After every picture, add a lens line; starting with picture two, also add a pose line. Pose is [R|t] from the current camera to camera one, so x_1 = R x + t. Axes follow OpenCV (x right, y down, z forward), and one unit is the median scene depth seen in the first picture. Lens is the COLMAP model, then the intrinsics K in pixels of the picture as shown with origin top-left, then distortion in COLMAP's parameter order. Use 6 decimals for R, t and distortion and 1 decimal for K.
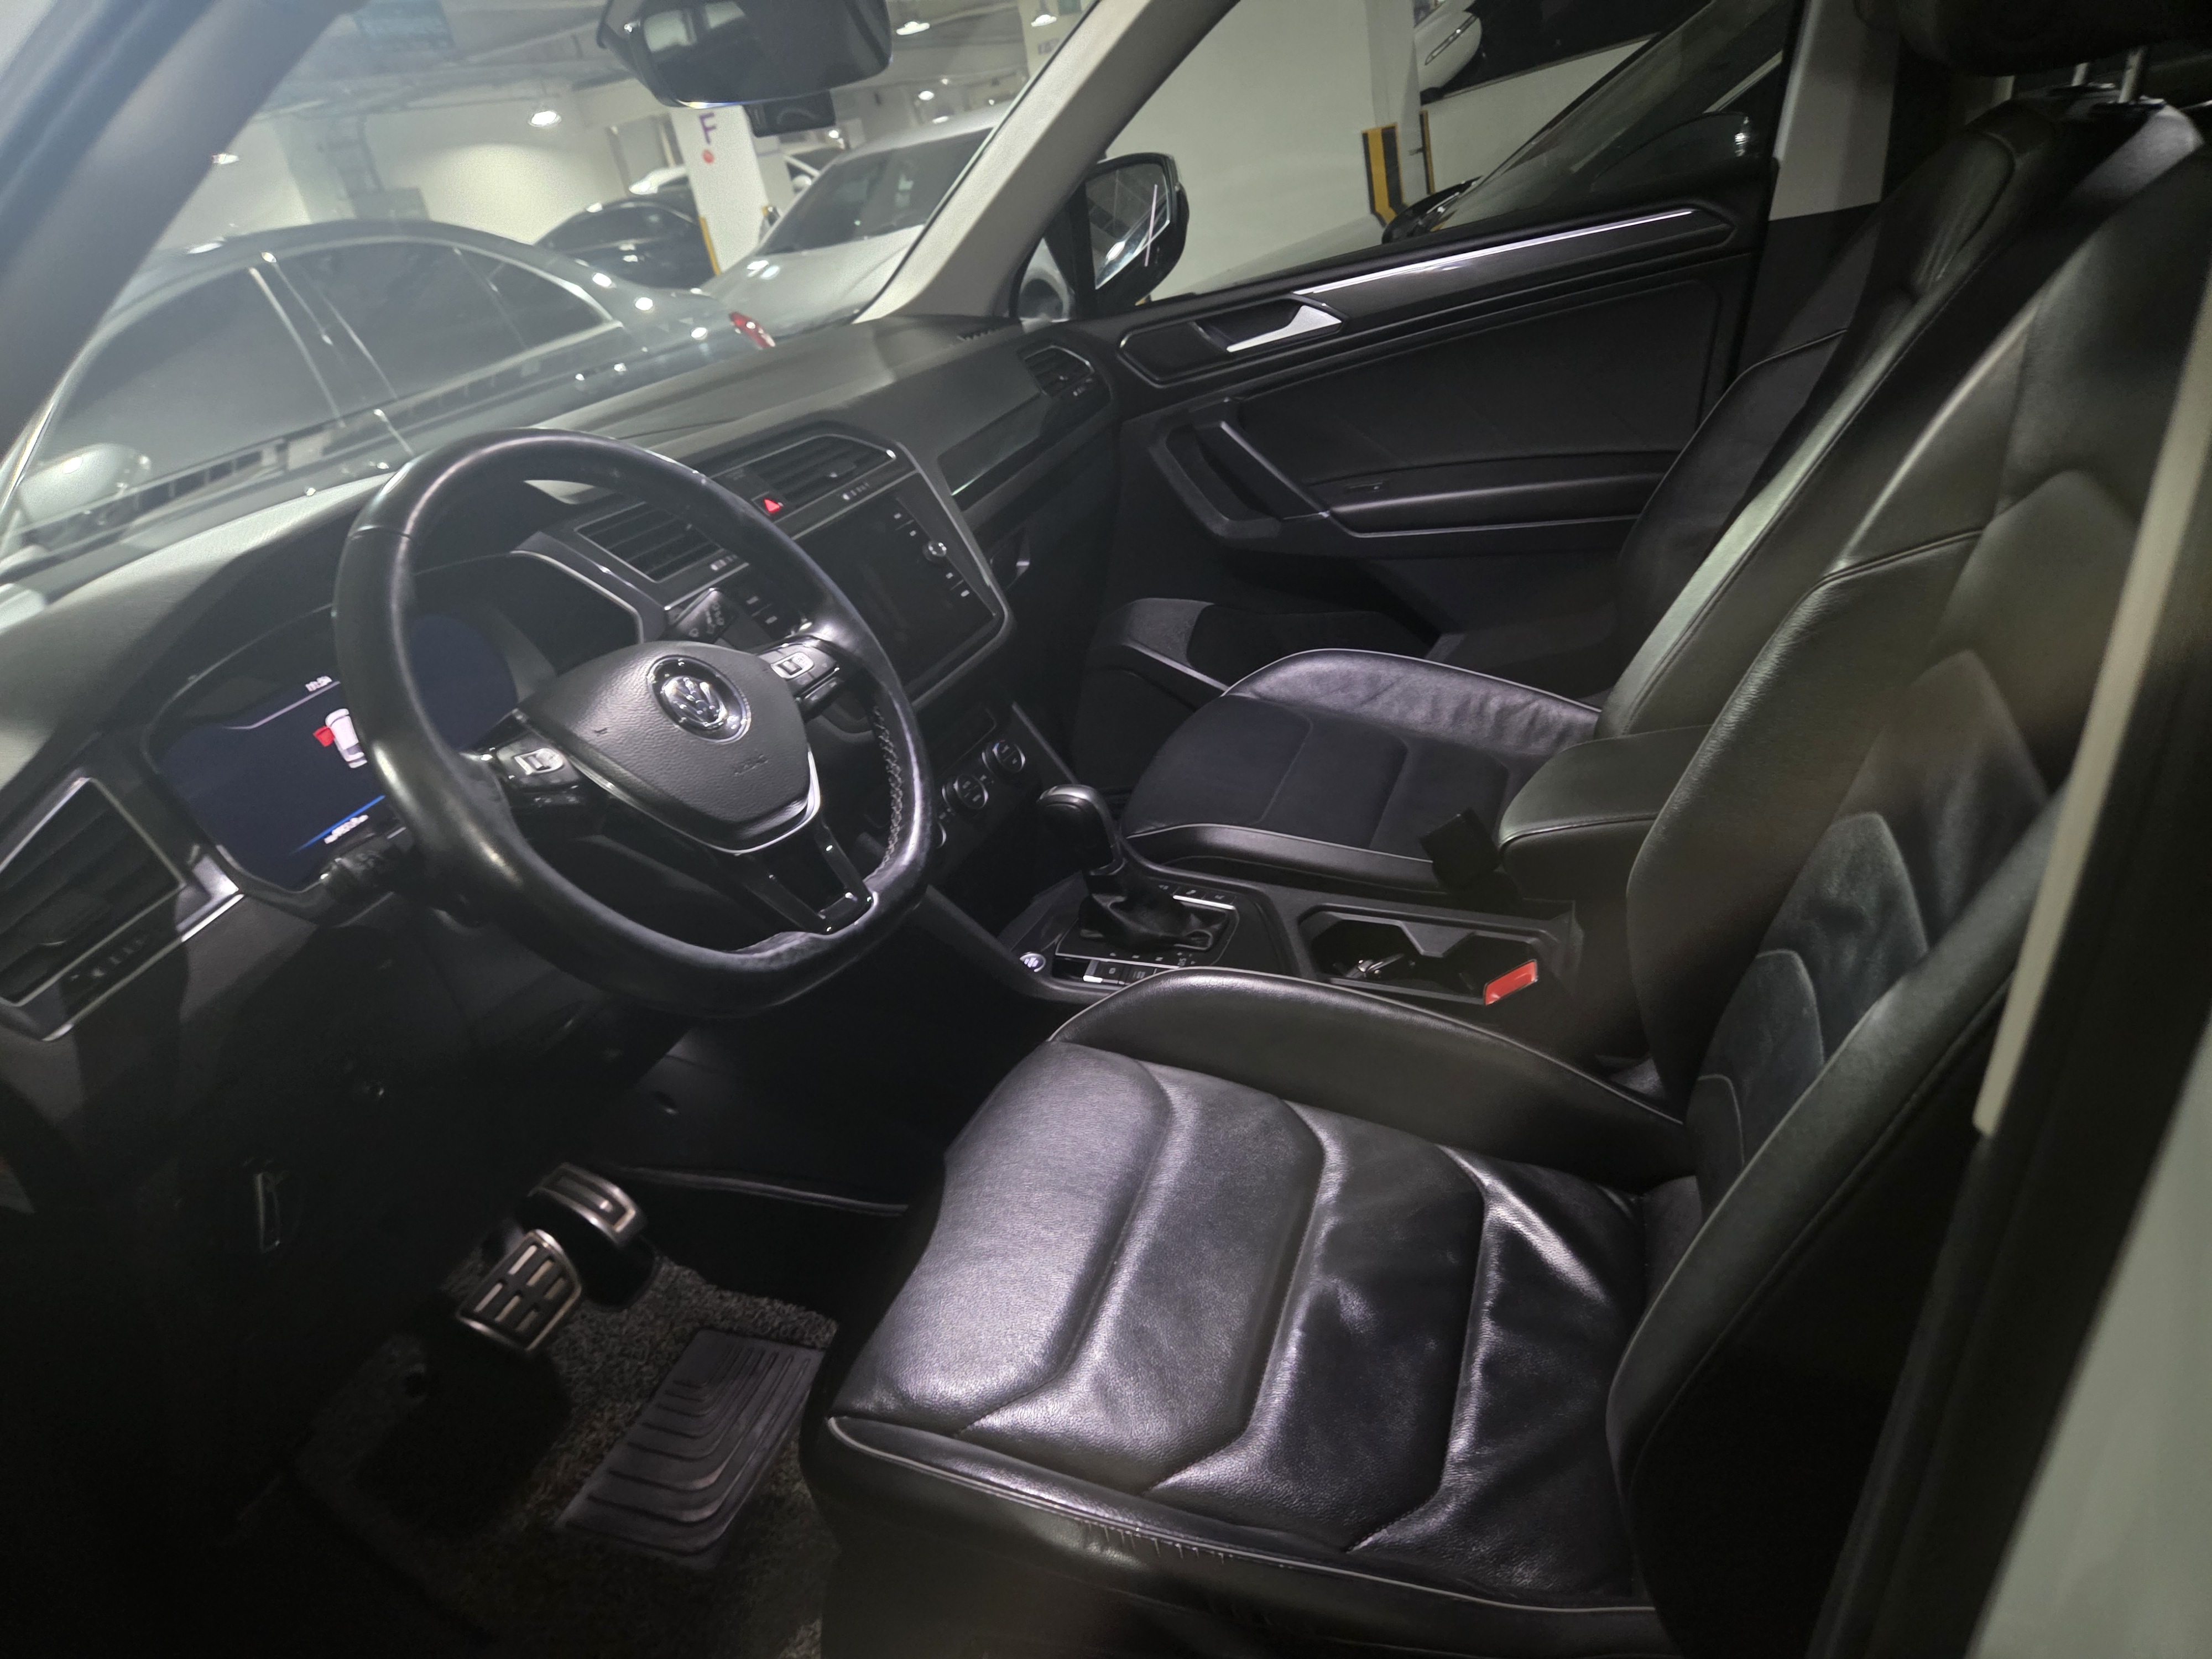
lens RADIAL K [[1504.8, 0, 1103.5], [0, 1504.8, 834.9], [0, 0, 1]] dist [0.057511, -0.057387]
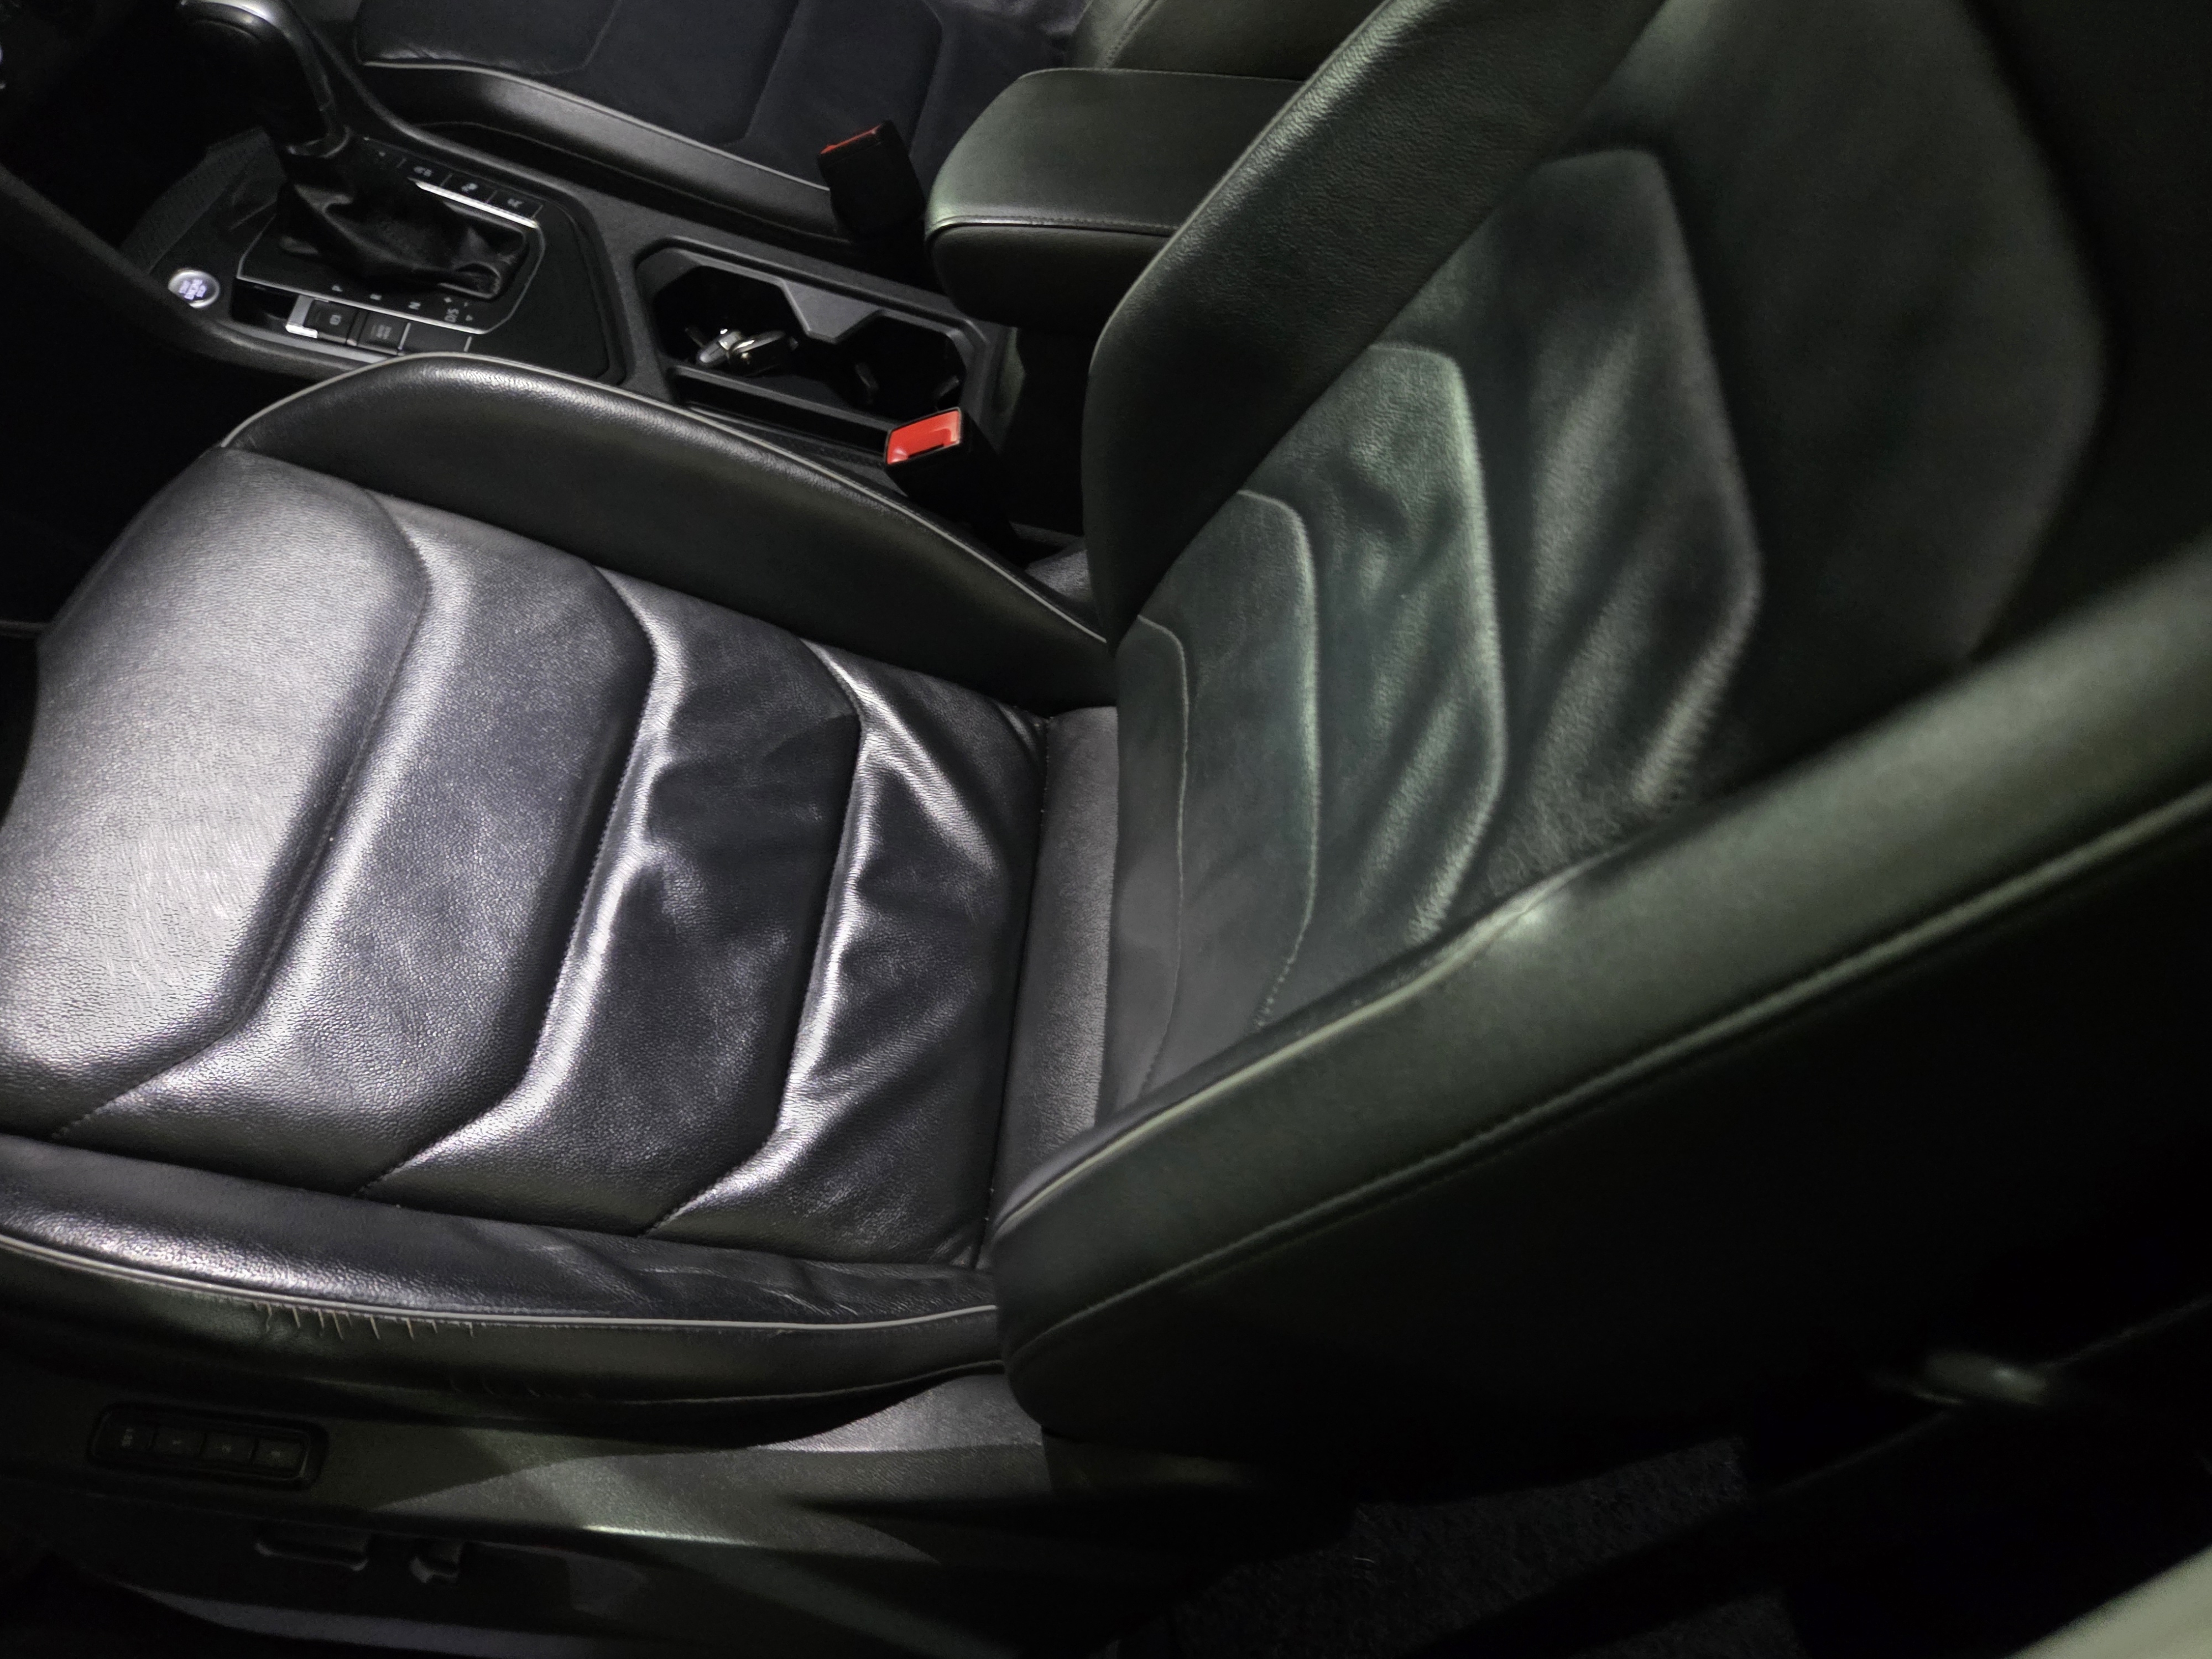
lens RADIAL K [[1504.8, 0, 1100.2], [0, 1504.8, 826.8], [0, 0, 1]] dist [0.057511, -0.057387]
pose [[0.920788, -0.034179, 0.388563, 0.056056], [-0.164150, 0.869697, 0.465491, -0.097051], [-0.353842, -0.492401, 0.795196, 0.293071]]
